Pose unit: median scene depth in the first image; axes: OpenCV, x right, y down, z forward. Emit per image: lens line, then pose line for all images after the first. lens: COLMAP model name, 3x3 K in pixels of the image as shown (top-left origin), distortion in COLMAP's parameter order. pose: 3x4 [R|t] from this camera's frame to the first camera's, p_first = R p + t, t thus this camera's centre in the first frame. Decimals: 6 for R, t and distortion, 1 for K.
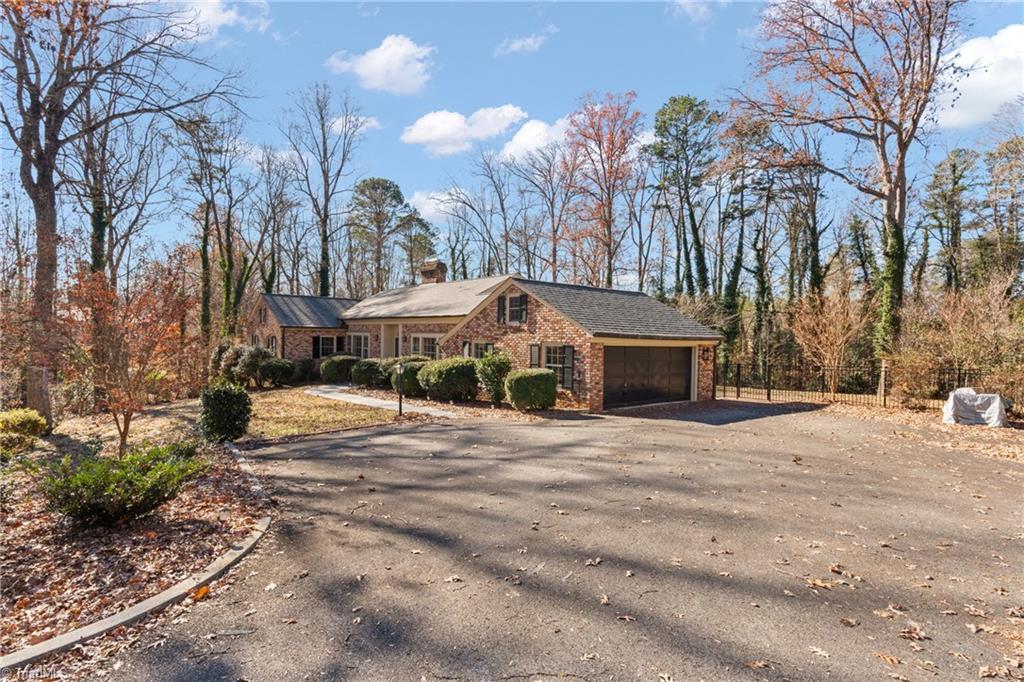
lens RADIAL K [[522.6, 0, 512.0], [0, 522.6, 341.0], [0, 0, 1]] dist [-0.001210, 0.000518]
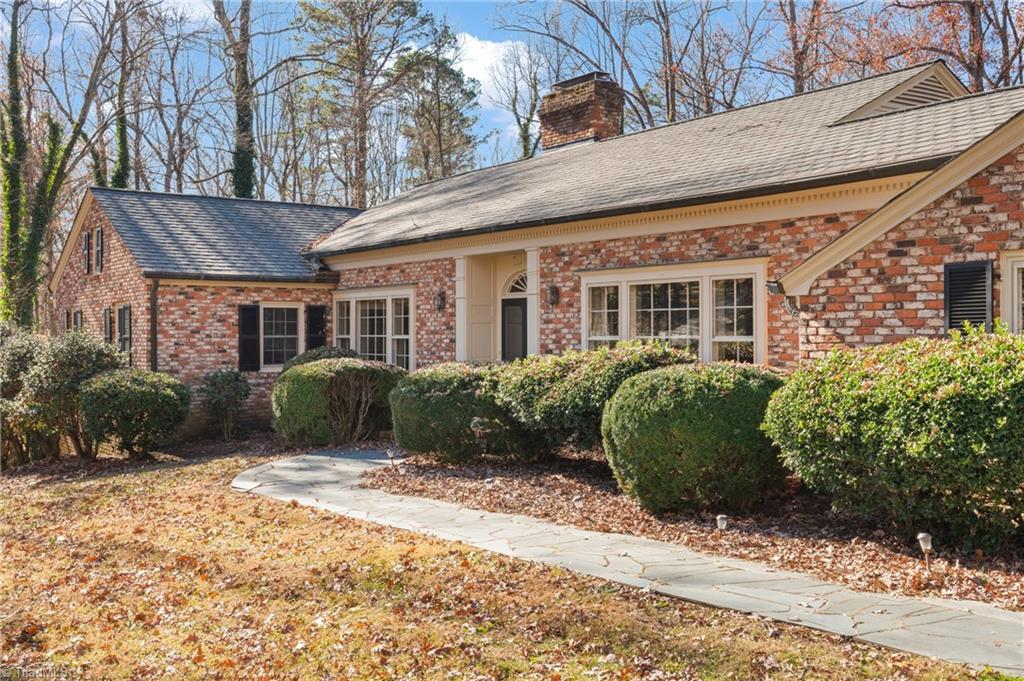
lens RADIAL K [[1052.0, 0, 512.0], [0, 1052.0, 340.5], [0, 0, 1]] dist [0.002666, 0.010201]
pose [[0.996671, -0.017441, -0.079636, -0.154102], [0.017019, 0.999837, -0.005973, 0.020687], [0.079727, 0.004598, 0.996806, 0.343752]]
